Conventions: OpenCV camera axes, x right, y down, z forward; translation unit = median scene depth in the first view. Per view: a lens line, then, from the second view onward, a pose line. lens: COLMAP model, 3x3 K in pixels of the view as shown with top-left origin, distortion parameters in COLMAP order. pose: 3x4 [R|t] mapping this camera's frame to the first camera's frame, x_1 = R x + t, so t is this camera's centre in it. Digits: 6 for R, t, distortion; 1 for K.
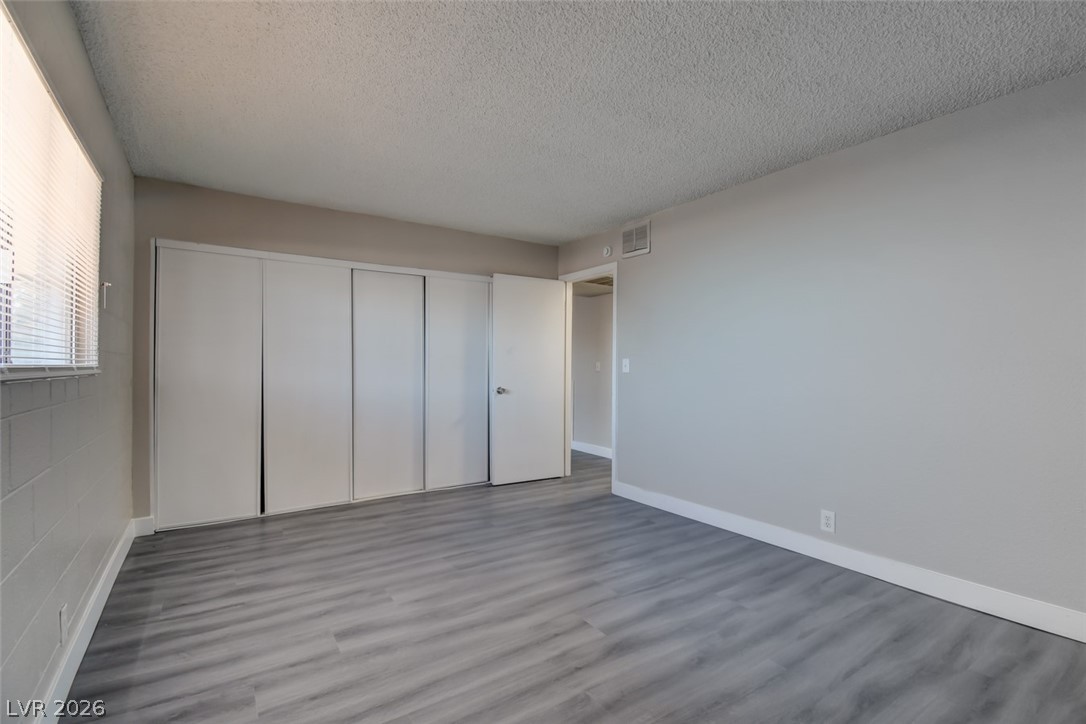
lens RADIAL K [[475.8, 0, 575.7], [0, 475.8, 363.6], [0, 0, 1]] dist [0.024601, -0.025109]
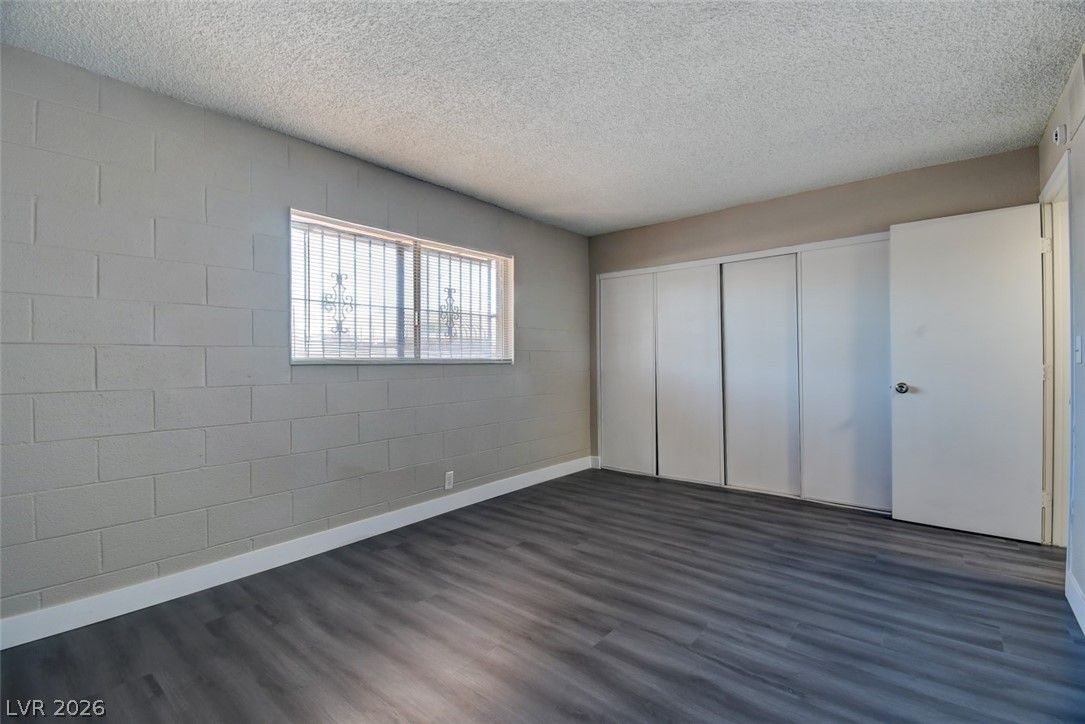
lens RADIAL K [[501.8, 0, 542.5], [0, 501.8, 362.0], [0, 0, 1]] dist [0.025908, -0.034094]
pose [[0.249986, -0.004077, -0.968241, 0.653611], [0.018469, 0.999829, 0.000559, 0.011099], [0.968073, -0.018023, 0.250018, 0.447125]]
